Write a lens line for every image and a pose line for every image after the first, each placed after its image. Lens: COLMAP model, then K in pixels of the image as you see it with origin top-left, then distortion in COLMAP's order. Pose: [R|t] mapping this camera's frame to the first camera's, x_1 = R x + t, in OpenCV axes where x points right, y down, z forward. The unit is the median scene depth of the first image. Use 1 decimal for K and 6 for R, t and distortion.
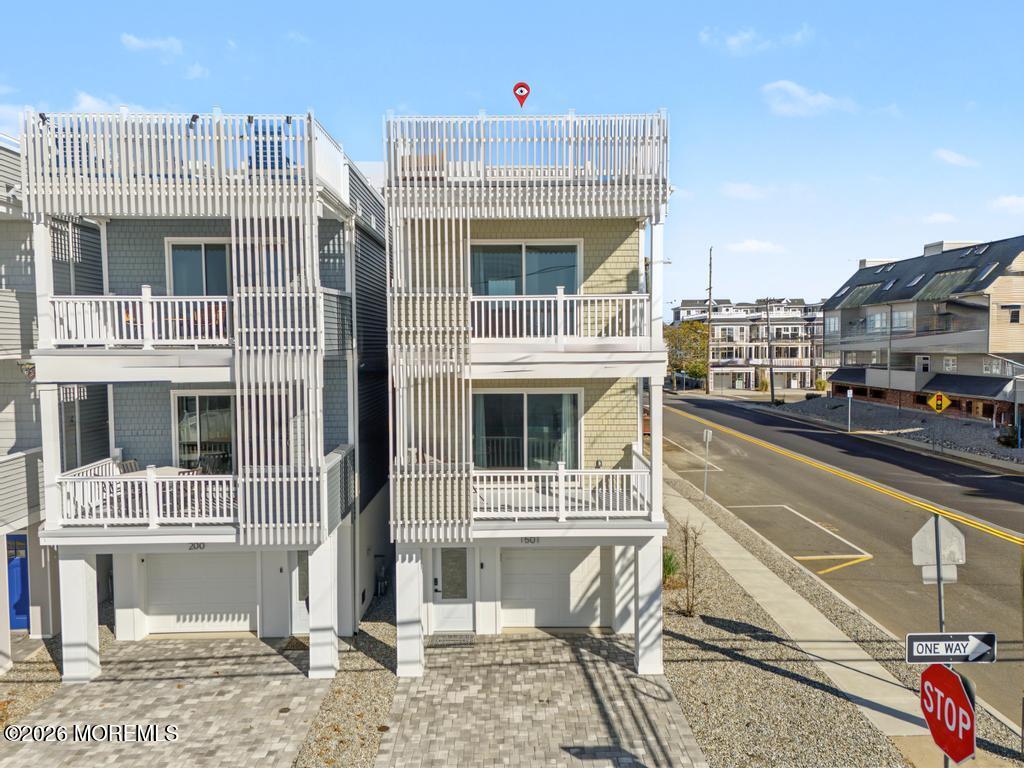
lens RADIAL K [[749.2, 0, 512.0], [0, 749.2, 384.0], [0, 0, 1]] dist [0.084731, -0.084879]
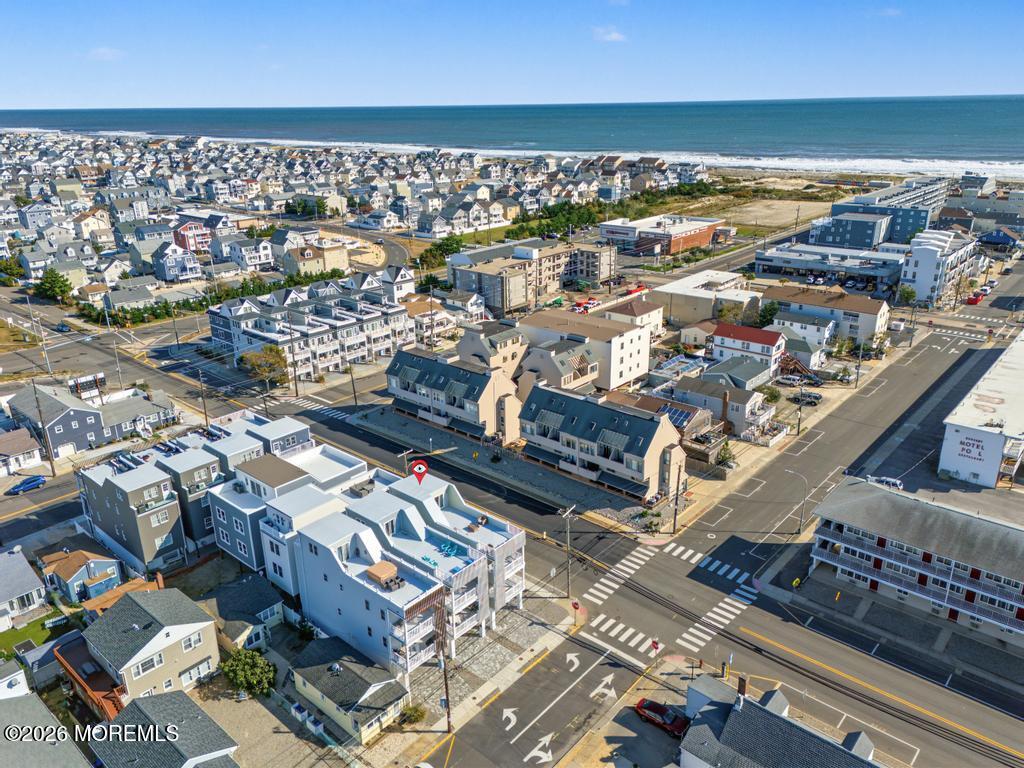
lens RADIAL K [[749.2, 0, 512.0], [0, 749.2, 384.0], [0, 0, 1]] dist [0.084731, -0.084879]
pose [[0.669915, -0.259753, 0.695516, -3.606350], [0.047774, 0.949940, 0.308757, -3.196524], [-0.740899, -0.173613, 0.648789, -2.553056]]
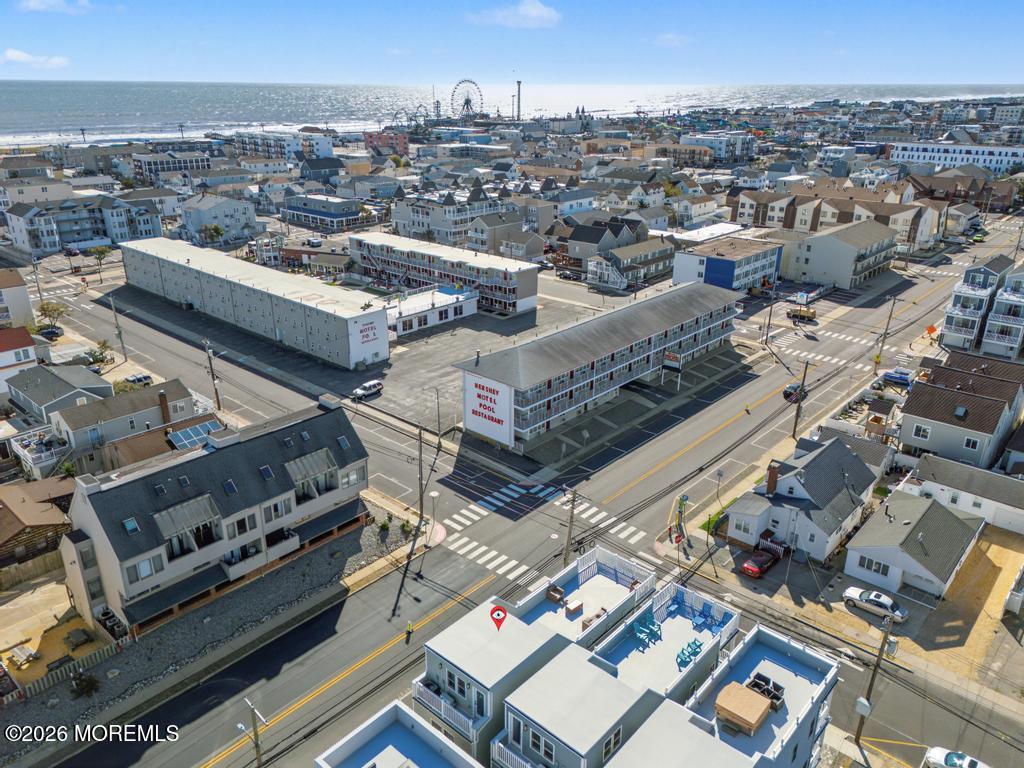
lens RADIAL K [[749.2, 0, 512.0], [0, 749.2, 384.0], [0, 0, 1]] dist [0.084731, -0.084879]
pose [[-0.729999, -0.247436, 0.637085, -1.764937], [0.041046, 0.914607, 0.402255, -2.683842], [-0.682215, 0.319795, -0.657506, 3.519377]]
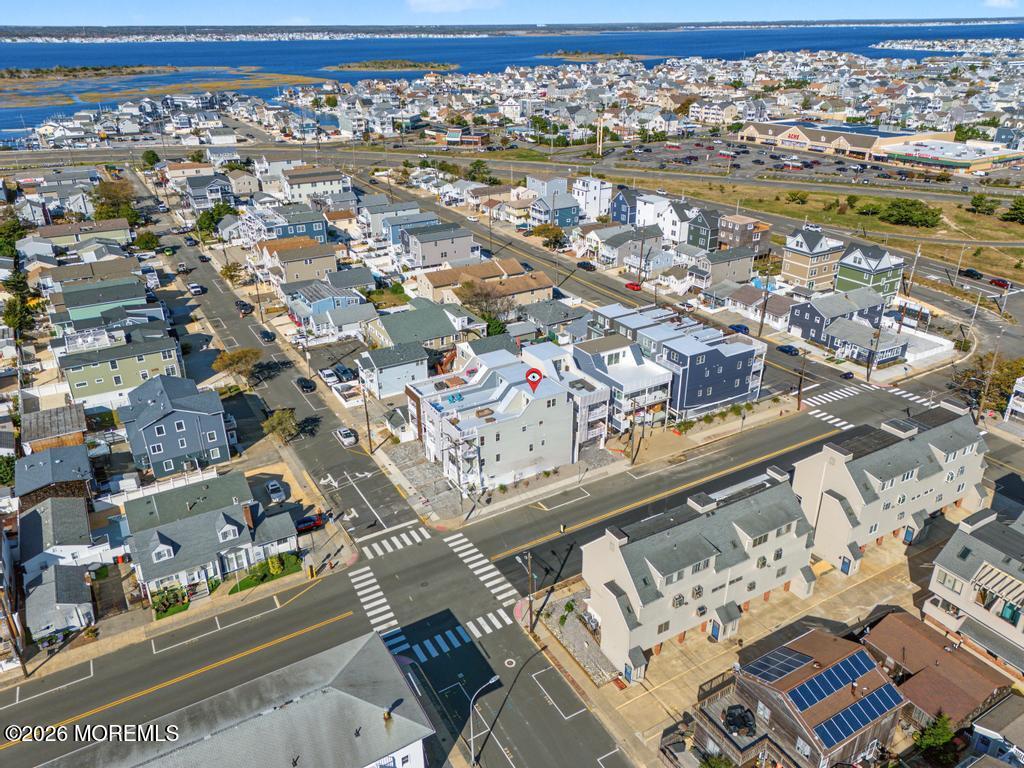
lens RADIAL K [[749.2, 0, 512.0], [0, 749.2, 384.0], [0, 0, 1]] dist [0.084731, -0.084879]
pose [[0.494502, 0.376976, -0.783171, 5.575379], [-0.042961, 0.910549, 0.411163, -3.541682], [0.868114, -0.169675, 0.466464, -1.744514]]
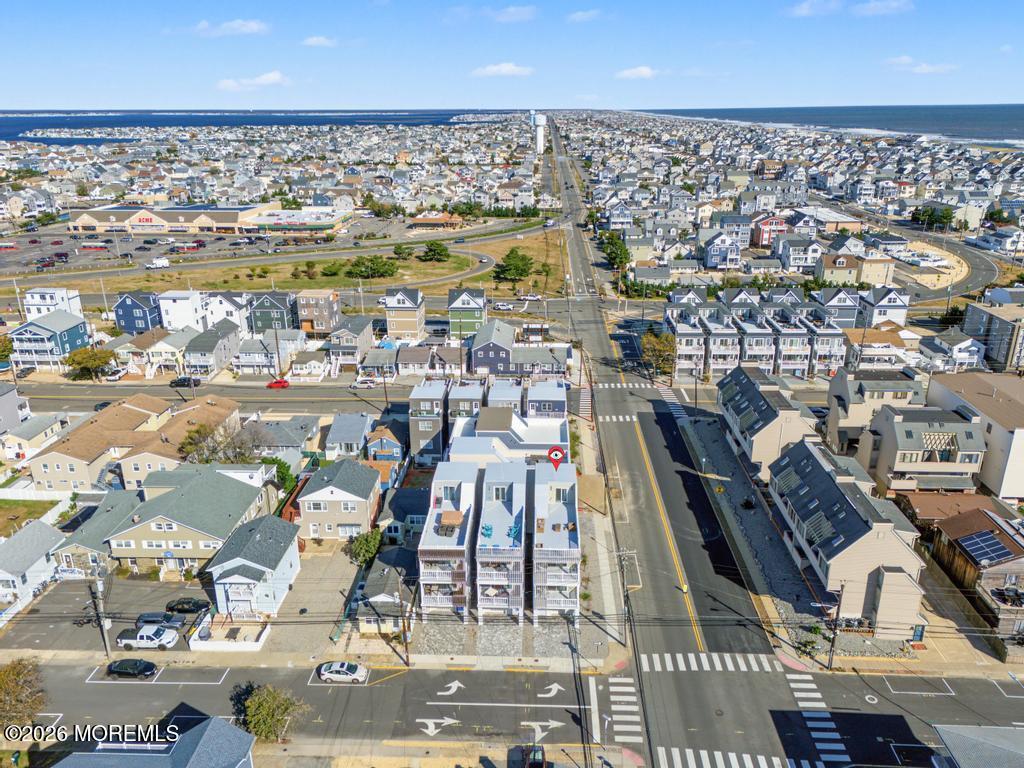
lens RADIAL K [[749.2, 0, 512.0], [0, 749.2, 384.0], [0, 0, 1]] dist [0.084731, -0.084879]
pose [[0.998368, 0.020836, -0.053180, -0.046944], [-0.004375, 0.956250, 0.292518, -3.148408], [0.056948, -0.291808, 0.954780, -4.089928]]
